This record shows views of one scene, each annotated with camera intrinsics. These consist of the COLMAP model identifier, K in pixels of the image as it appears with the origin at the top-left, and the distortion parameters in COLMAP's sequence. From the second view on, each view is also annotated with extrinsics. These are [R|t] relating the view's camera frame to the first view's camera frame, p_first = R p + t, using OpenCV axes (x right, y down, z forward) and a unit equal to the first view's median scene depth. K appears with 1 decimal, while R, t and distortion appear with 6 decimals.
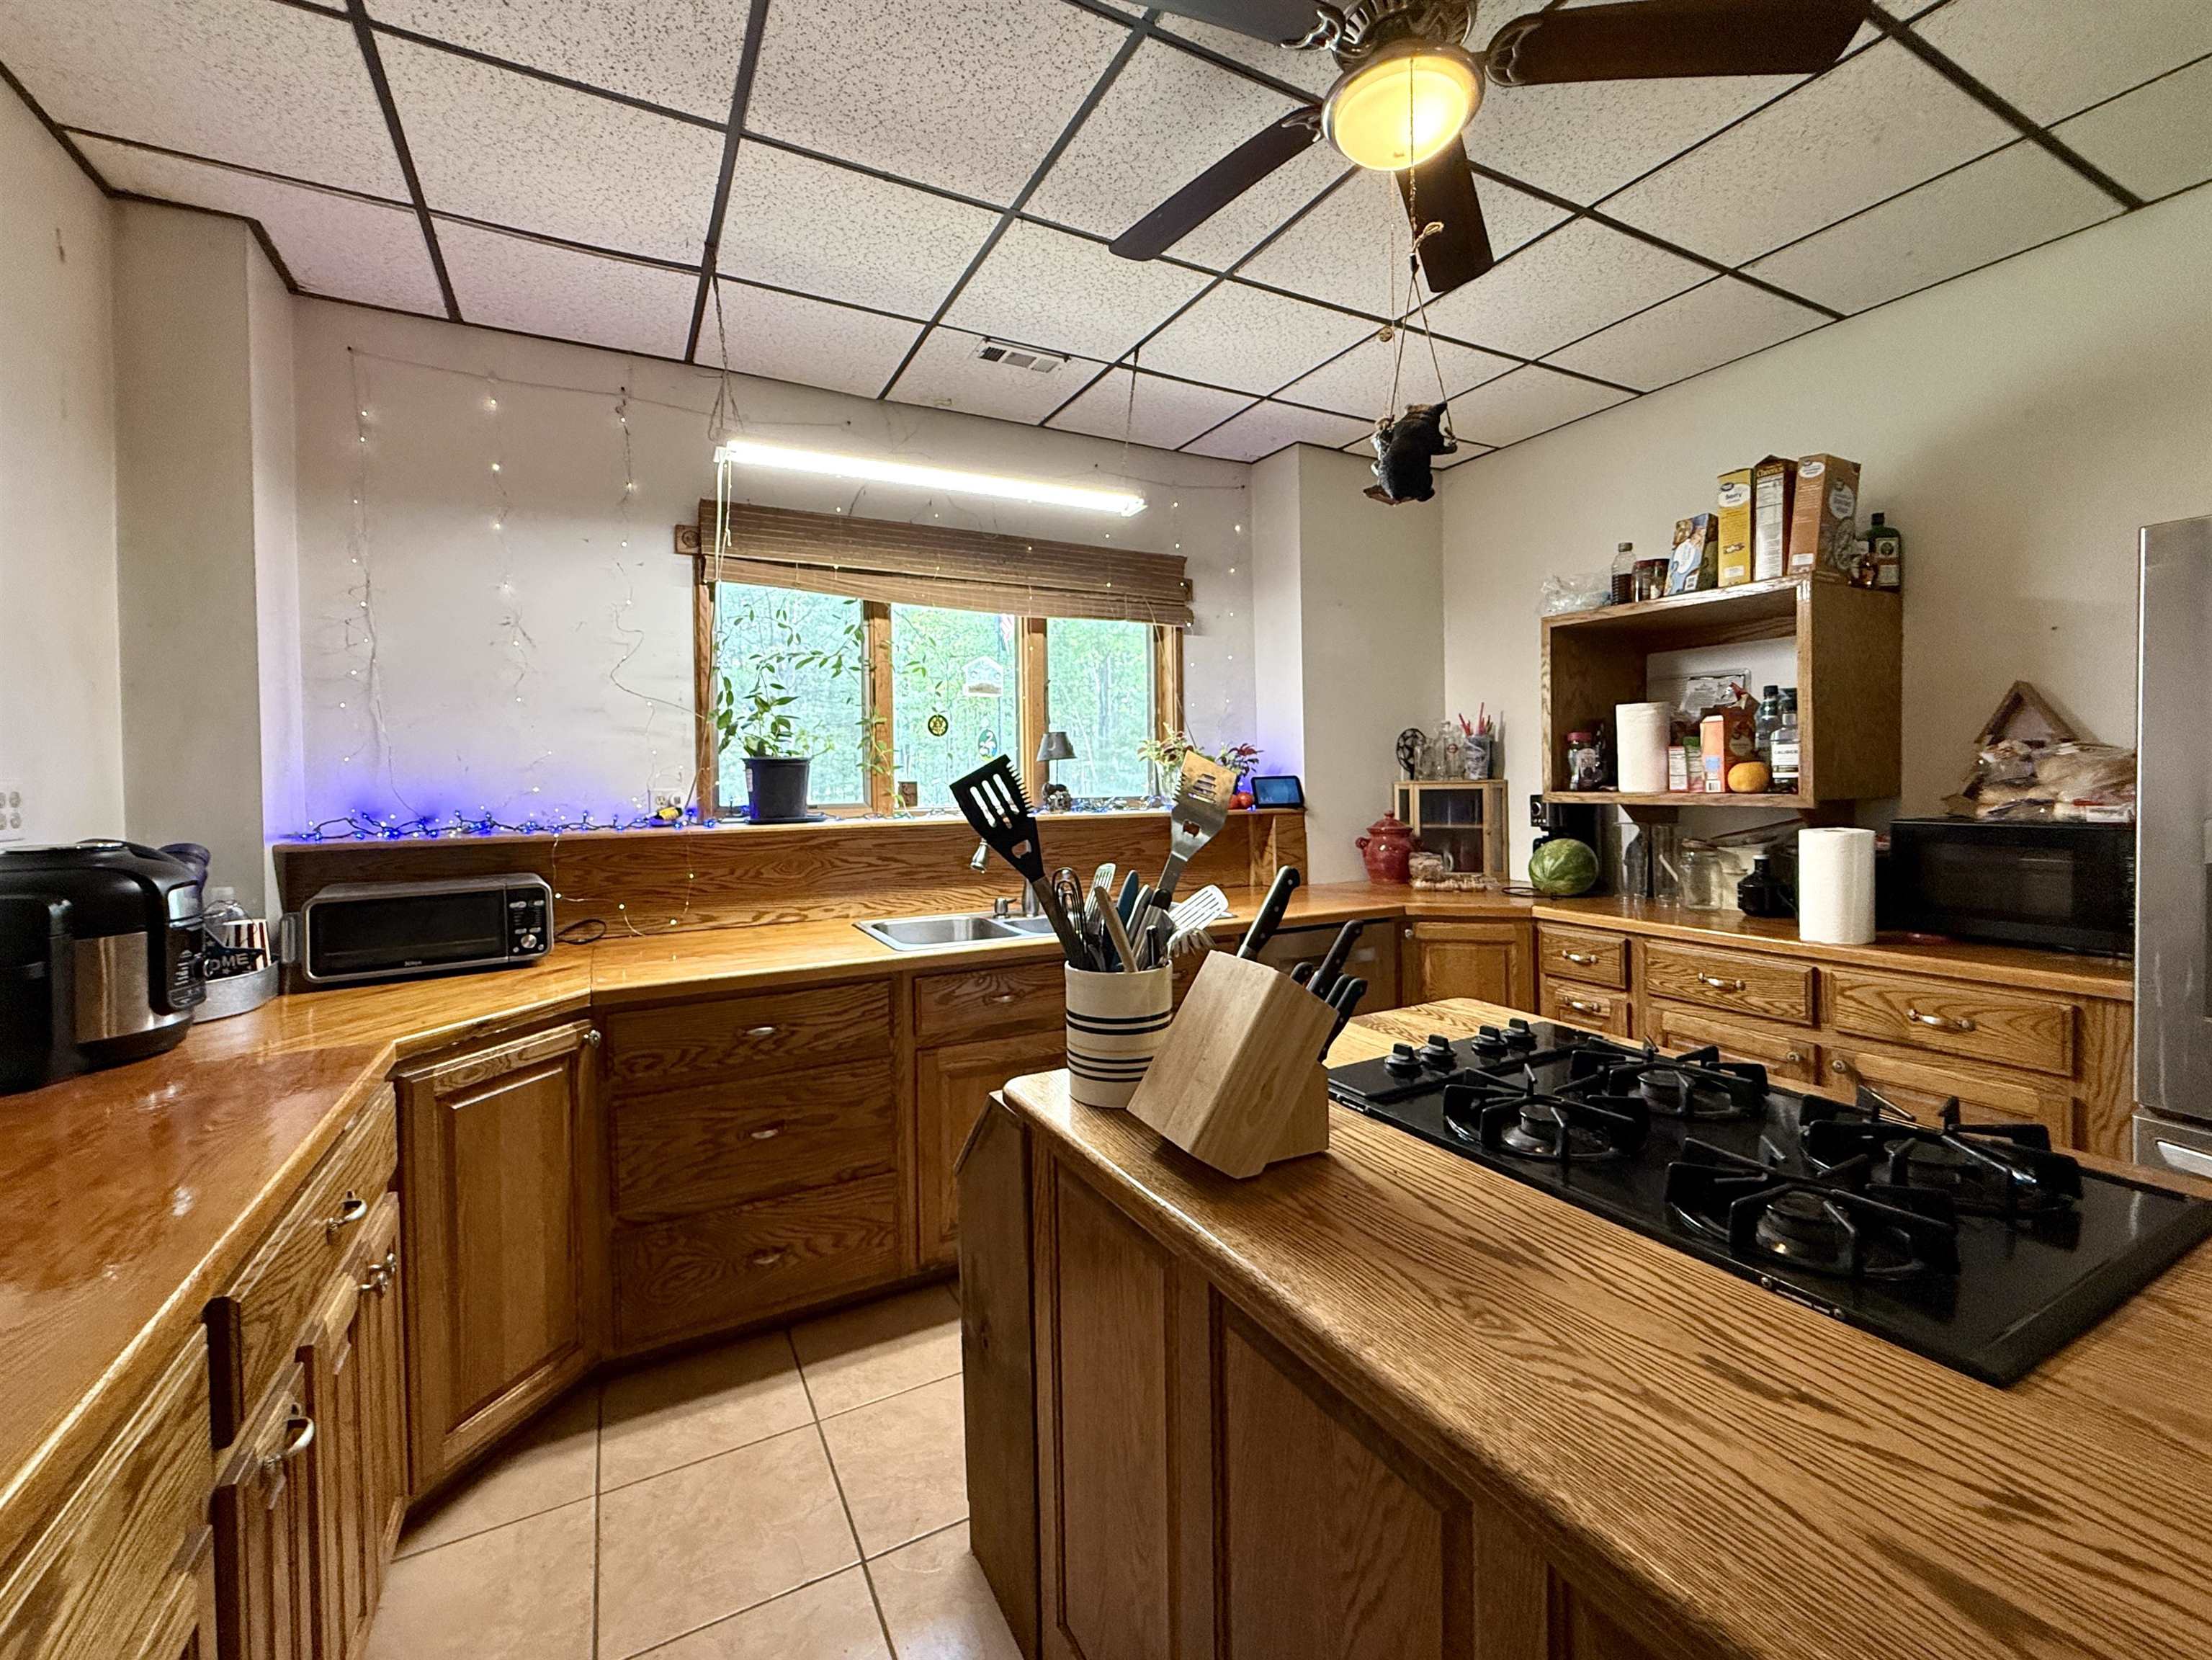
lens RADIAL K [[923.6, 0, 1102.0], [0, 923.6, 790.3], [0, 0, 1]] dist [-0.001789, -0.000241]
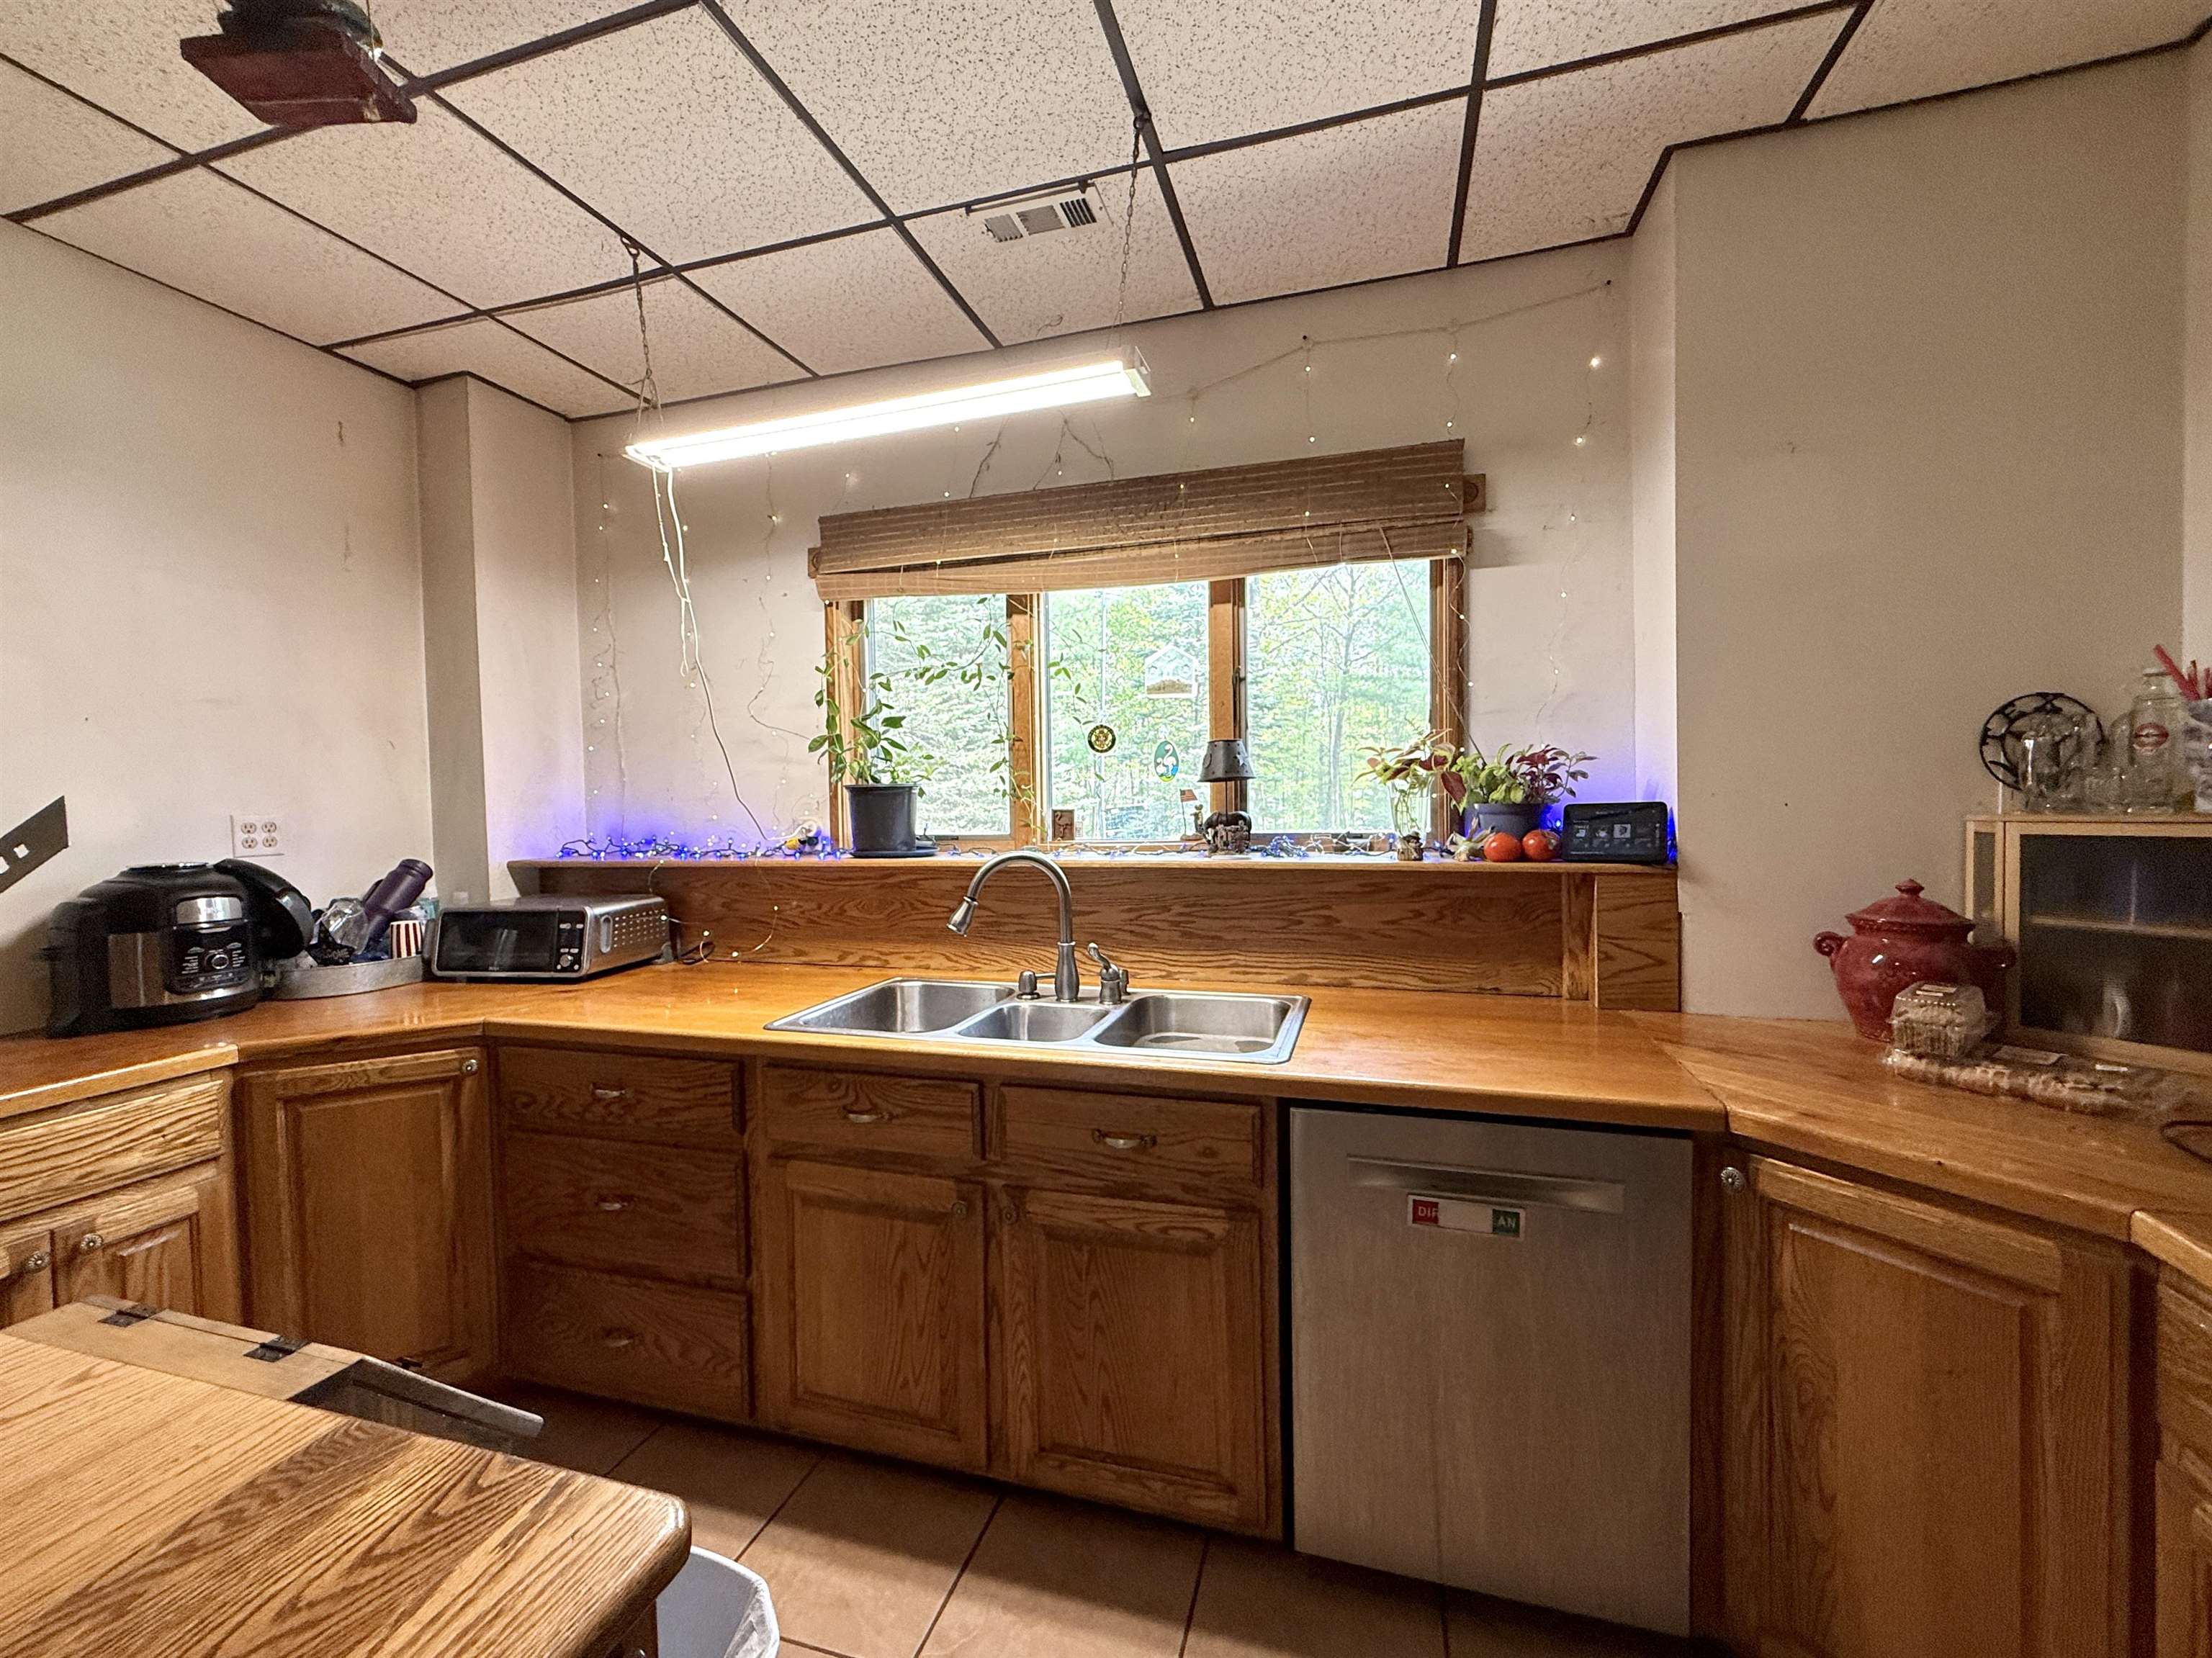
lens RADIAL K [[900.3, 0, 1106.0], [0, 900.3, 829.0], [0, 0, 1]] dist [-0.000809, -0.000059]
pose [[0.710395, 0.024389, -0.703381, 0.431820], [-0.001922, 0.999463, 0.032713, -0.021020], [0.703801, -0.021887, 0.710060, 0.520046]]
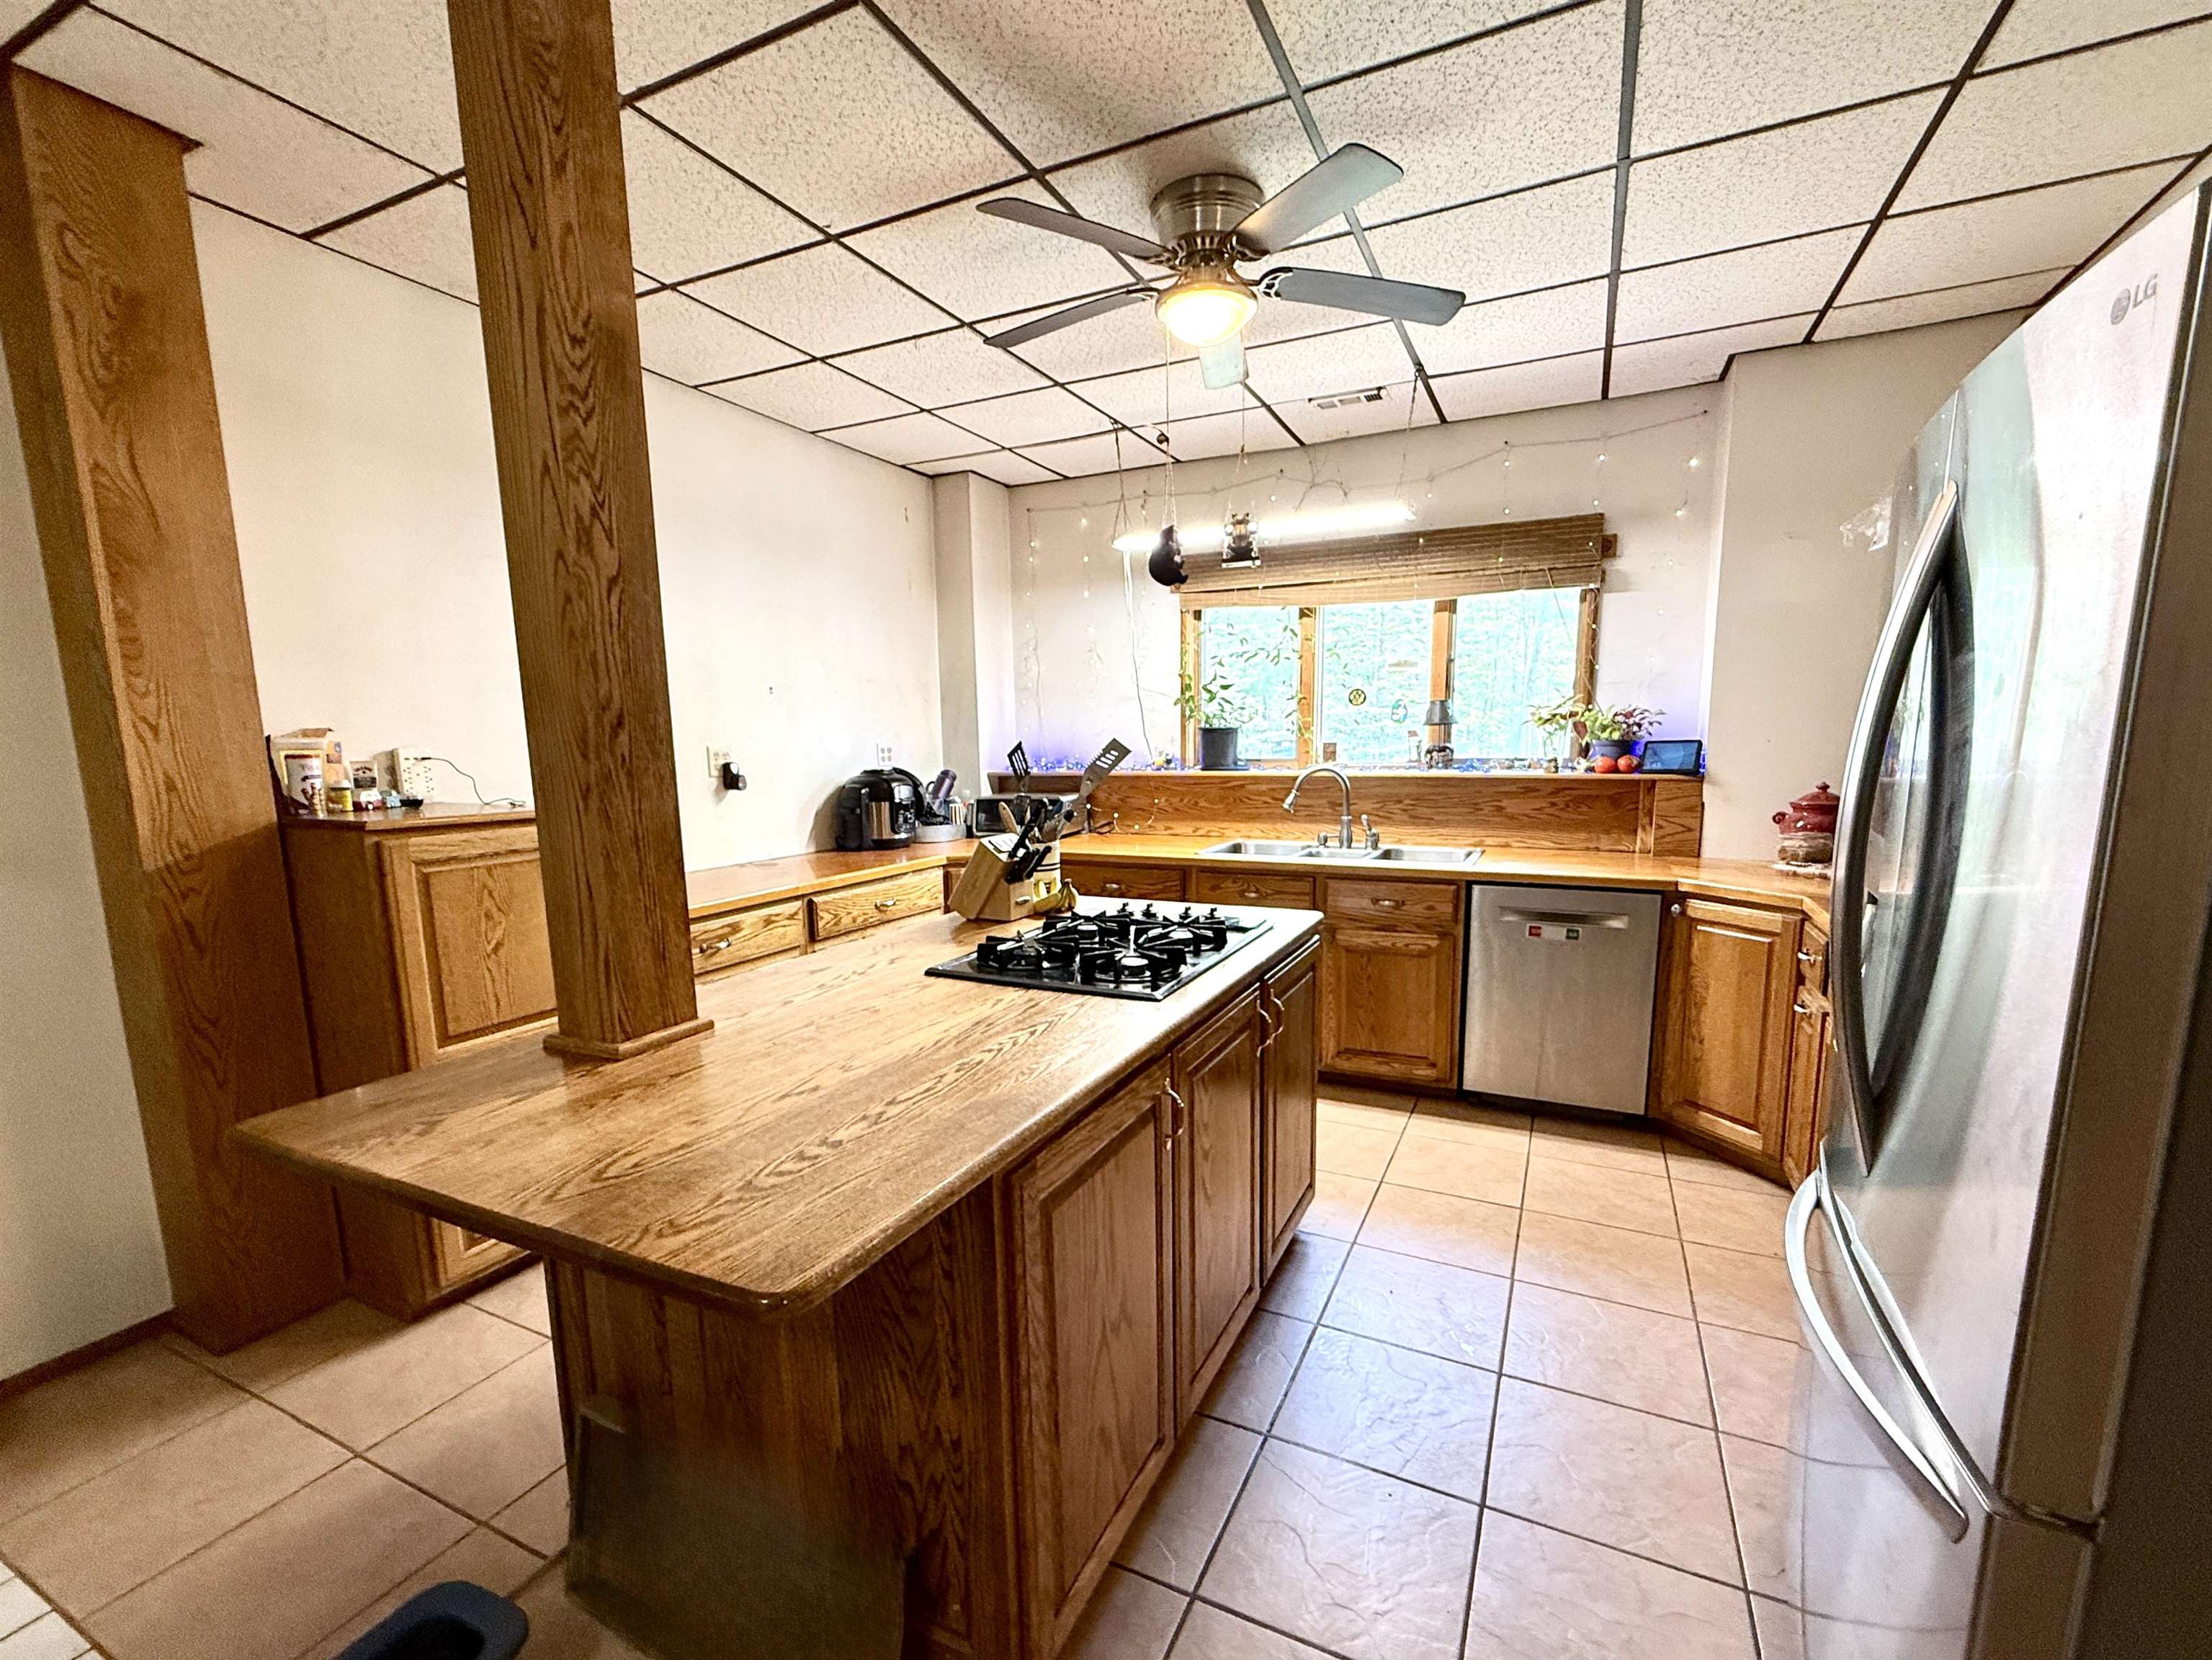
lens RADIAL K [[941.2, 0, 1125.5], [0, 941.2, 885.5], [0, 0, 1]] dist [0.000172, 0.000147]
pose [[0.597224, 0.133248, -0.790929, 0.792413], [-0.004902, 0.986692, 0.162527, -0.027949], [0.802060, -0.093188, 0.589929, -0.042908]]
